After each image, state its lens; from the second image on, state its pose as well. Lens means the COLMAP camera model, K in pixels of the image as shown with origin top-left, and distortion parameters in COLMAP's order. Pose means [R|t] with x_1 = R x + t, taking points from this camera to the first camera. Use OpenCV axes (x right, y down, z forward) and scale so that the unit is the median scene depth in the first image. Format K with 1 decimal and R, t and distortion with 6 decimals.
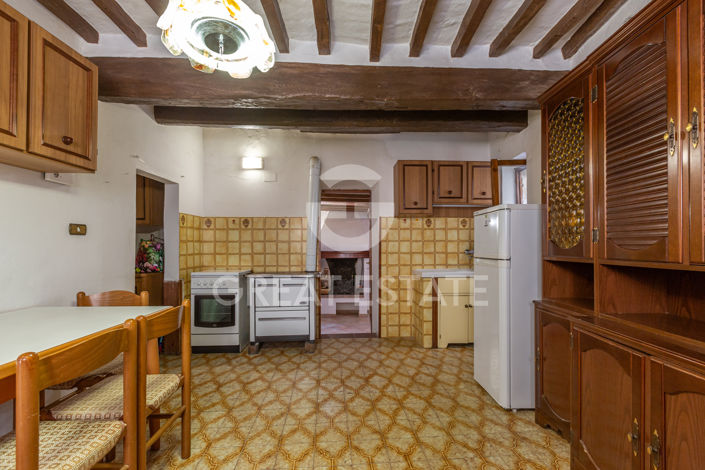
lens RADIAL K [[316.4, 0, 352.3], [0, 316.4, 246.4], [0, 0, 1]] dist [0.002729, -0.000753]
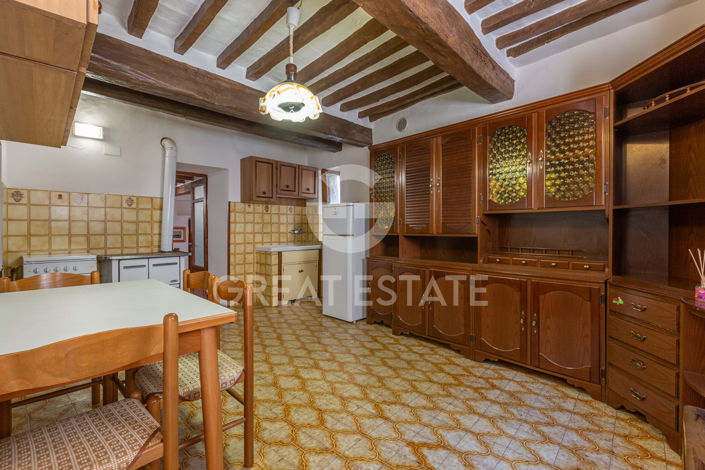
lens RADIAL K [[316.4, 0, 351.8], [0, 316.4, 232.9], [0, 0, 1]] dist [0.002729, -0.000753]
pose [[0.728915, -0.005751, 0.684580, -0.394436], [-0.003383, 0.999922, 0.012002, 0.005287], [-0.684596, -0.011065, 0.728839, -0.142828]]
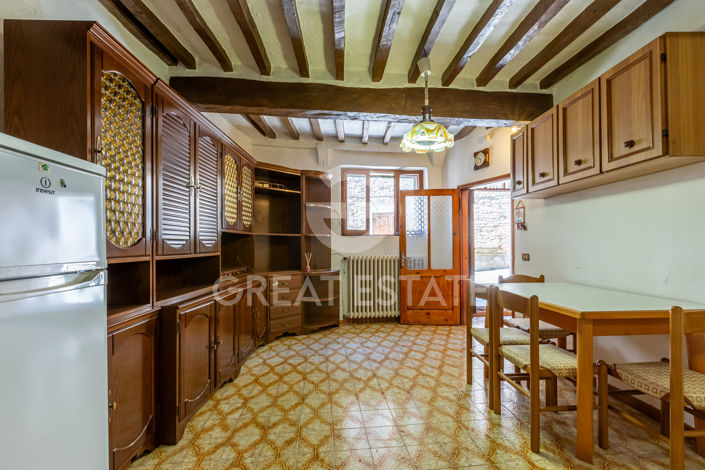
lens RADIAL K [[316.4, 0, 349.1], [0, 316.4, 238.9], [0, 0, 1]] dist [0.002729, -0.000753]
pose [[-0.999960, 0.008390, 0.003173, 0.026599], [0.008327, 0.999782, -0.019137, 0.001909], [-0.003333, -0.019110, -0.999812, 0.895571]]
